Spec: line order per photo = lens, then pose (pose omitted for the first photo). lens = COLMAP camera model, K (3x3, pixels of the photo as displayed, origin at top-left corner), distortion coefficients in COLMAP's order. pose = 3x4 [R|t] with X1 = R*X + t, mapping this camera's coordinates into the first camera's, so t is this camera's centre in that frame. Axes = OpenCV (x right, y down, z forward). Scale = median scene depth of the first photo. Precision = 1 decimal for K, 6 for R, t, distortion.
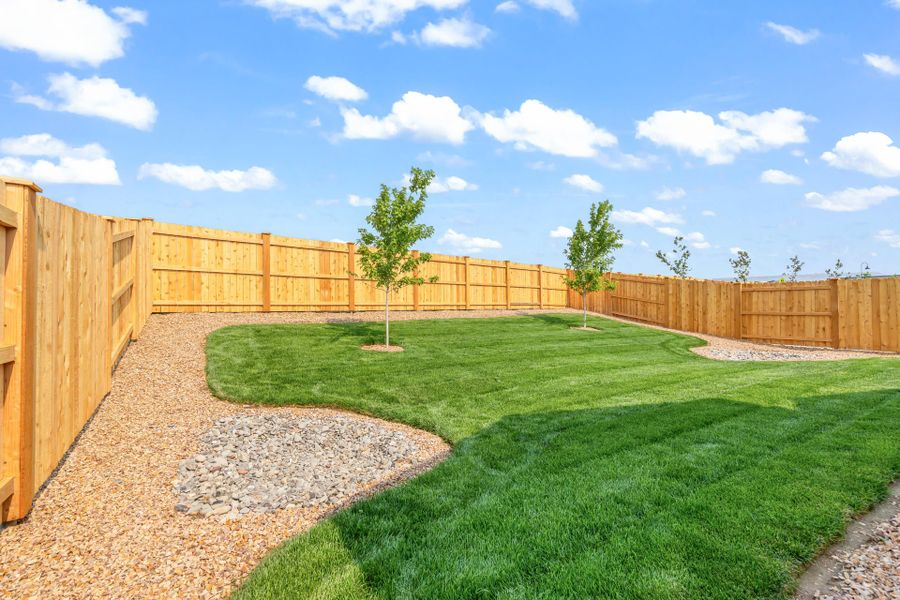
lens RADIAL K [[401.0, 0, 450.0], [0, 401.0, 300.0], [0, 0, 1]] dist [0.001098, -0.000128]
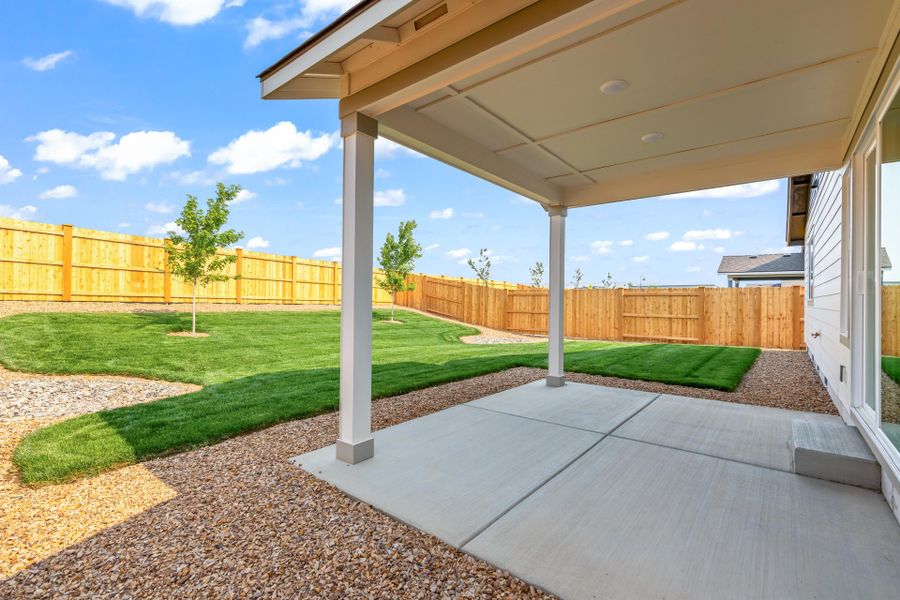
lens RADIAL K [[401.0, 0, 450.0], [0, 401.0, 300.0], [0, 0, 1]] dist [0.001098, -0.000128]
pose [[0.947524, 0.026596, 0.318577, 0.135253], [-0.029573, 0.999552, 0.004510, -0.006552], [-0.318315, -0.013694, 0.947886, -0.266283]]
